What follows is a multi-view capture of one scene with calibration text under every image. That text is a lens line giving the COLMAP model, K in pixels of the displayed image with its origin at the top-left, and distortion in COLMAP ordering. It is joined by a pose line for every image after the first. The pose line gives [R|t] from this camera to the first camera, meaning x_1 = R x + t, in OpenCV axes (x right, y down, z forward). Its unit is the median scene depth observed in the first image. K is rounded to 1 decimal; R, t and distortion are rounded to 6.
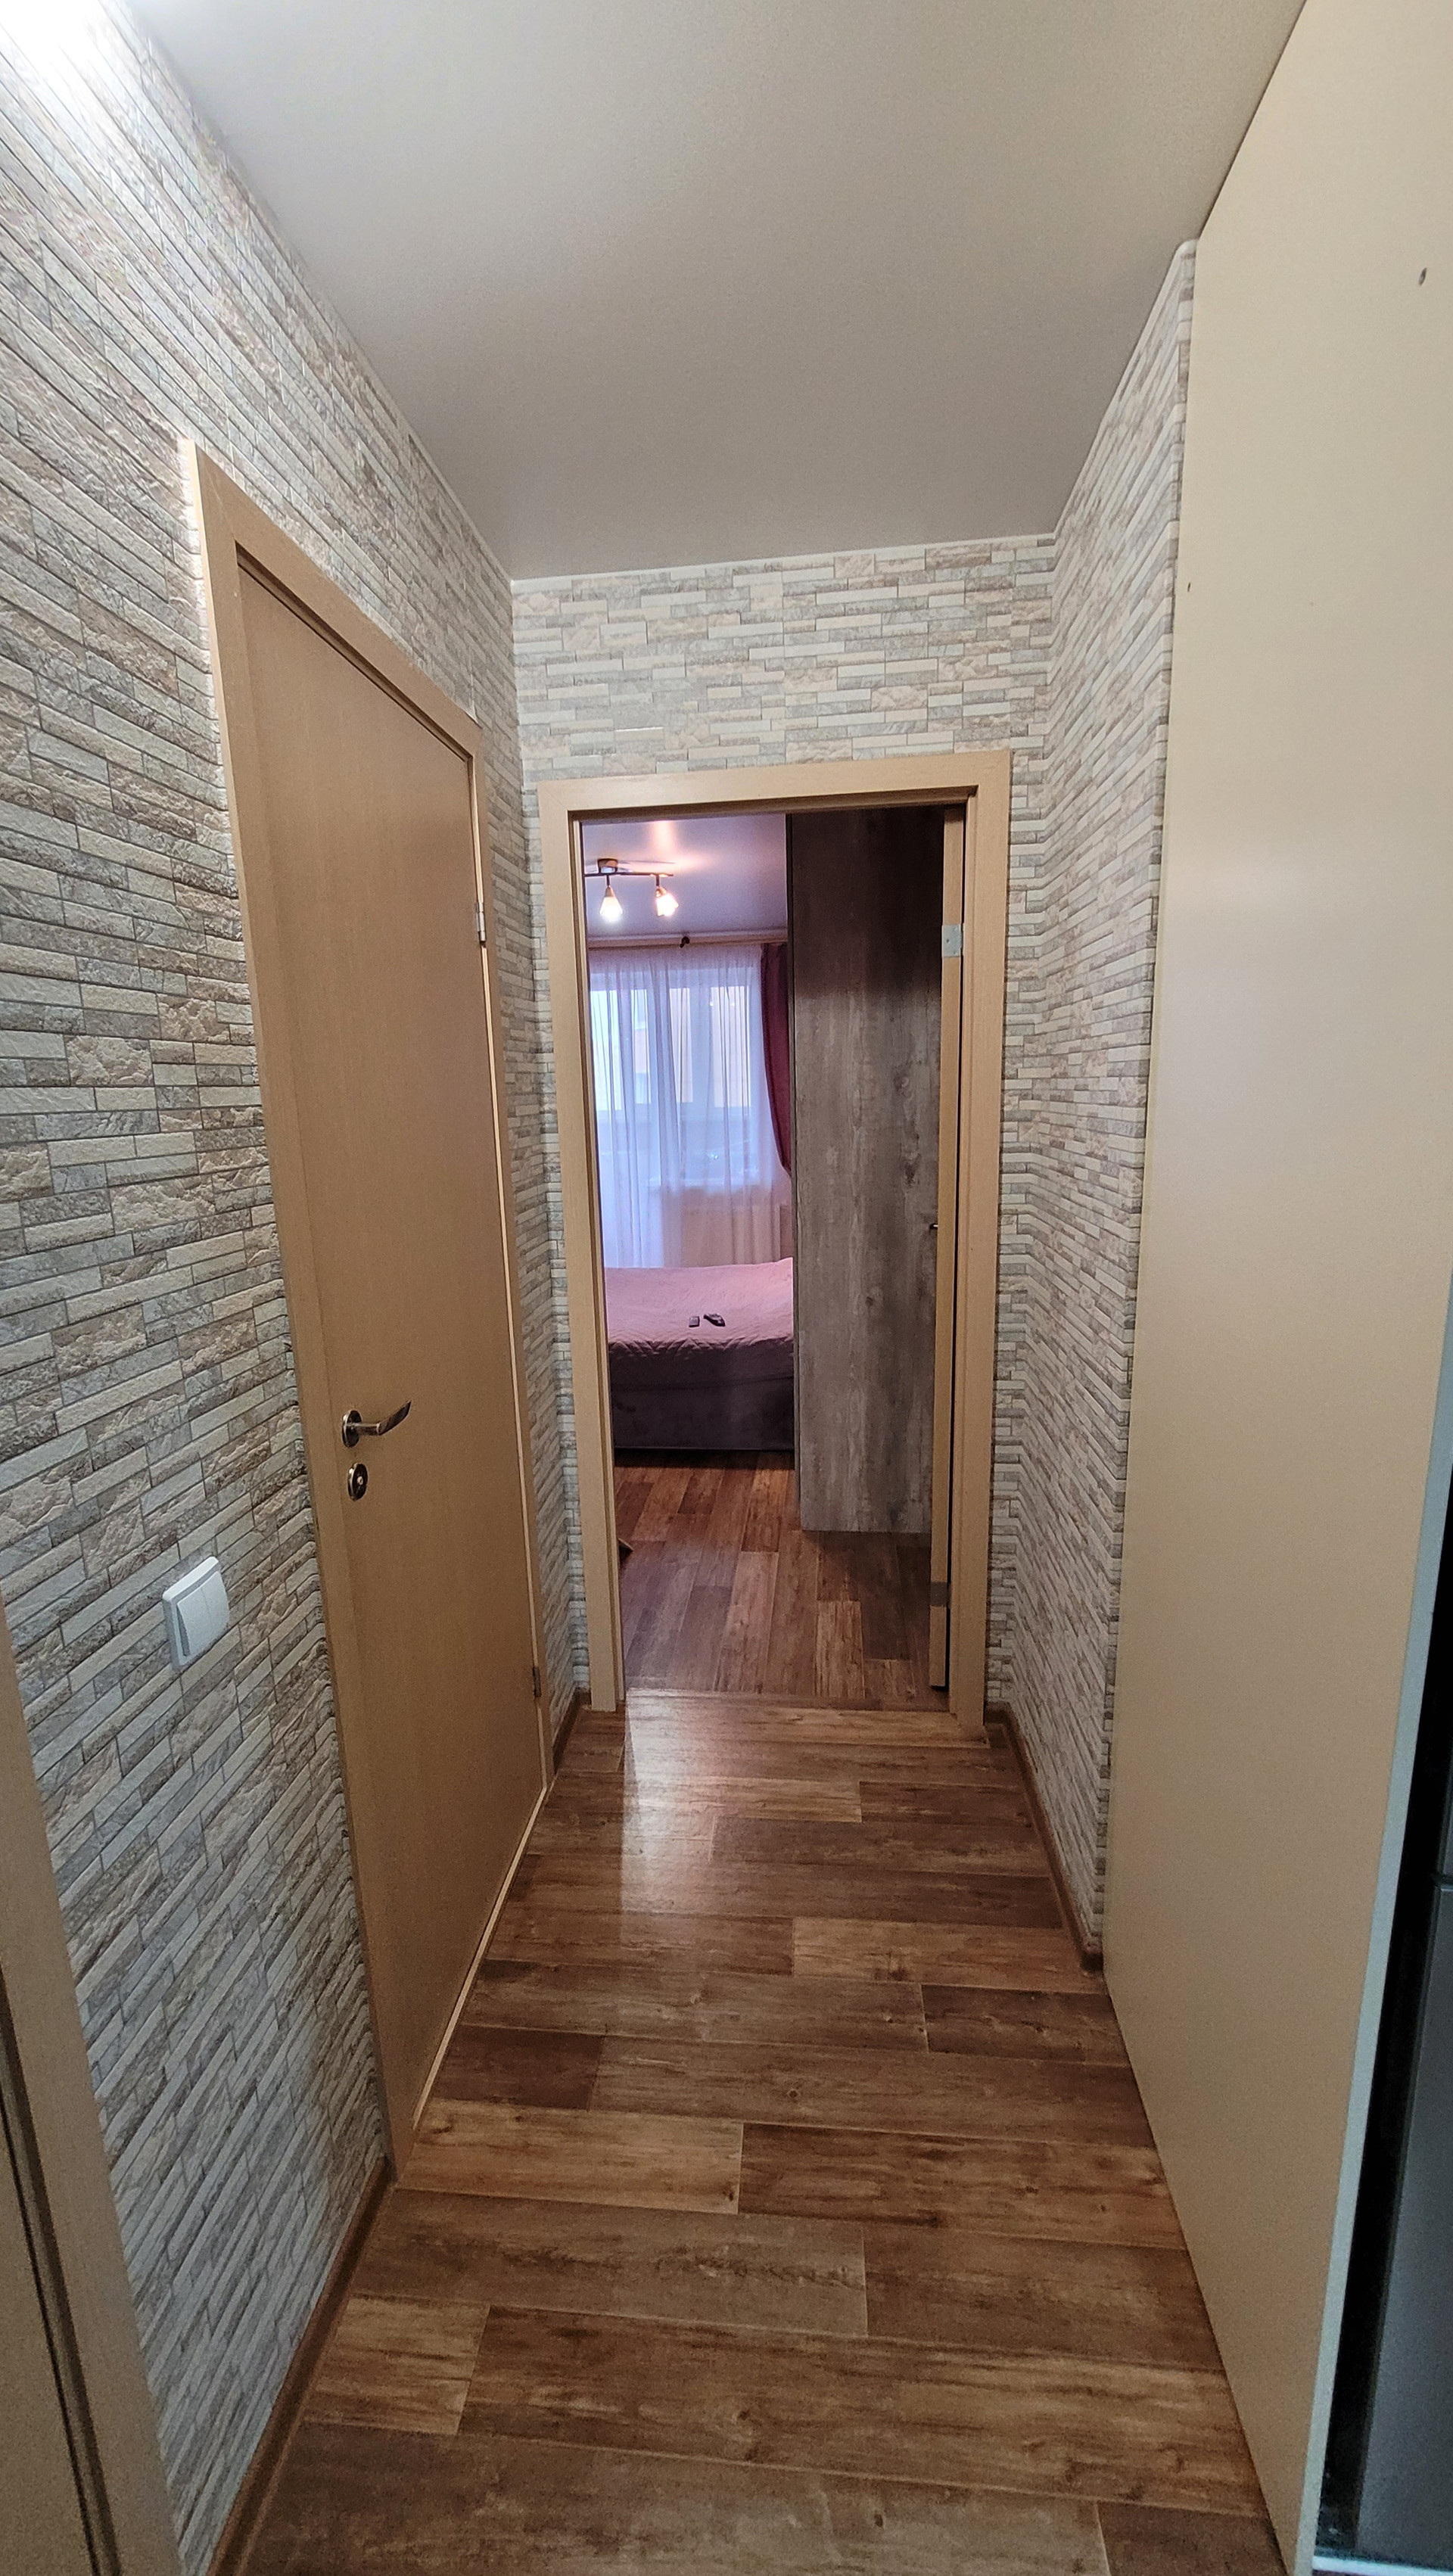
lens RADIAL K [[1022.8, 0, 716.1], [0, 1022.8, 1268.9], [0, 0, 1]] dist [0.000268, -0.000307]
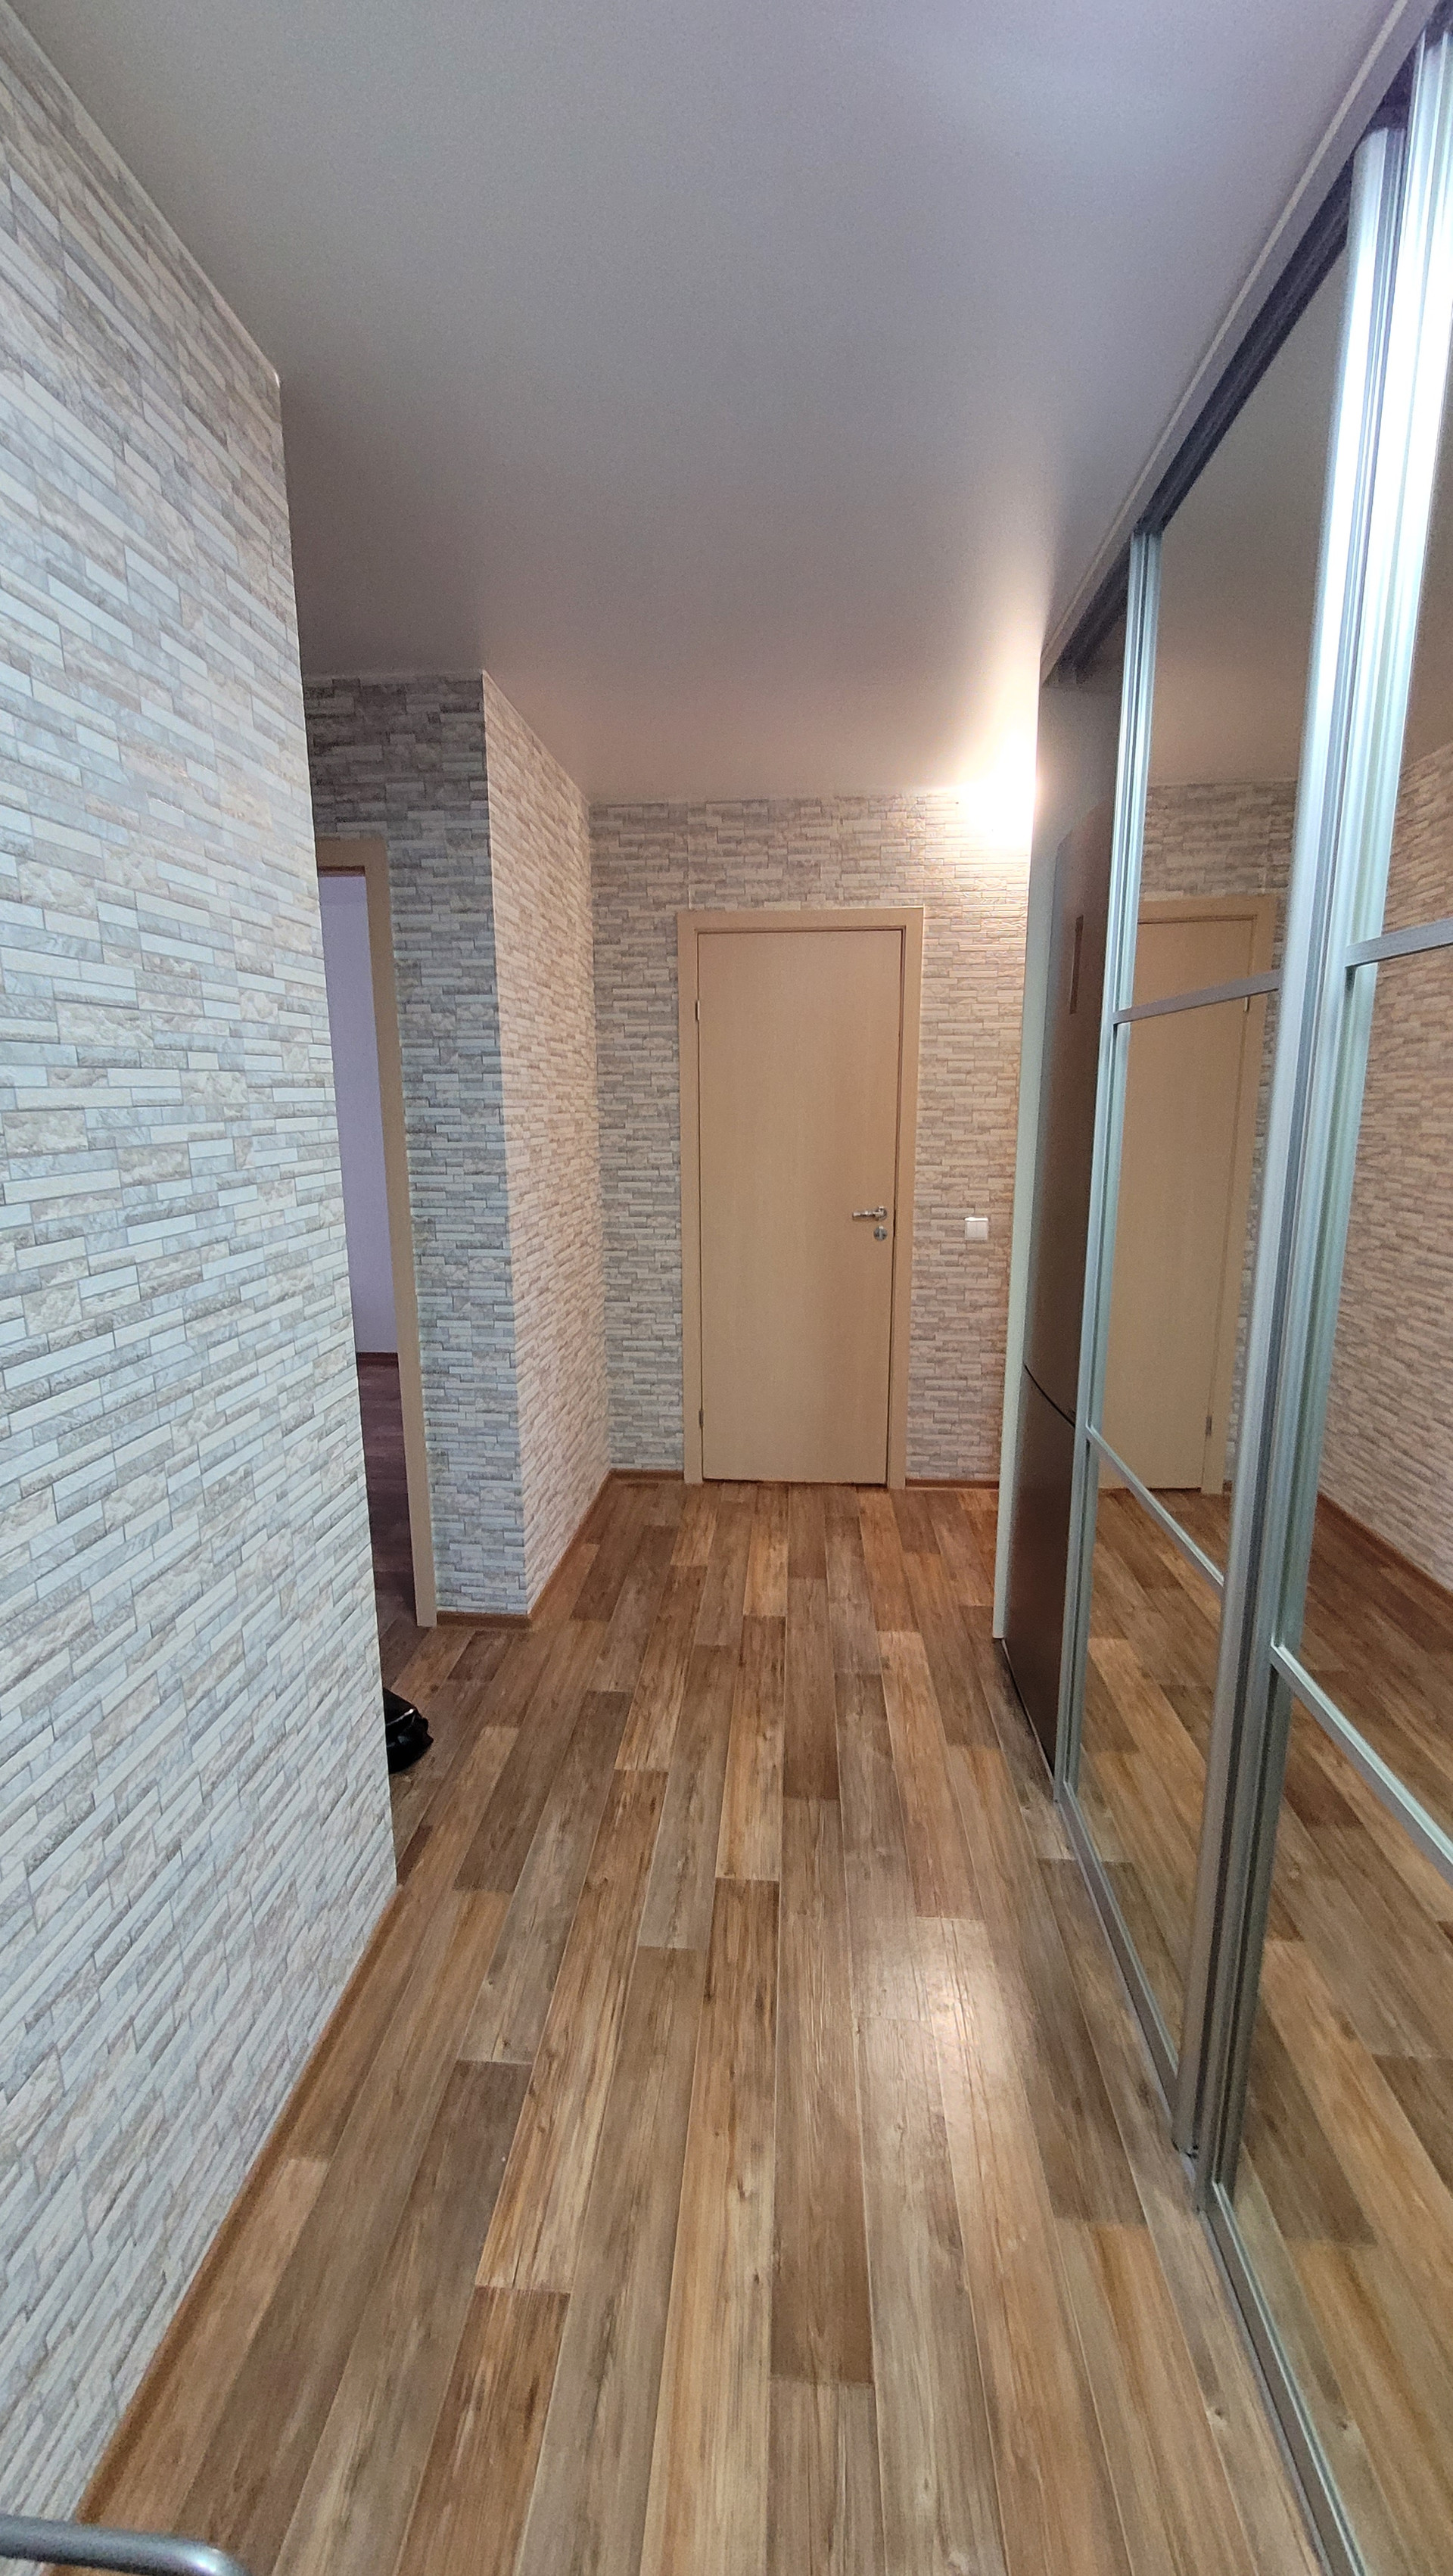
lens RADIAL K [[1018.6, 0, 718.1], [0, 1018.6, 1296.7], [0, 0, 1]] dist [0.001980, -0.000251]
pose [[0.015557, 0.227930, -0.973553, 1.252672], [-0.173022, 0.959596, 0.221897, -0.177528], [0.984795, 0.164994, 0.054365, 0.809723]]
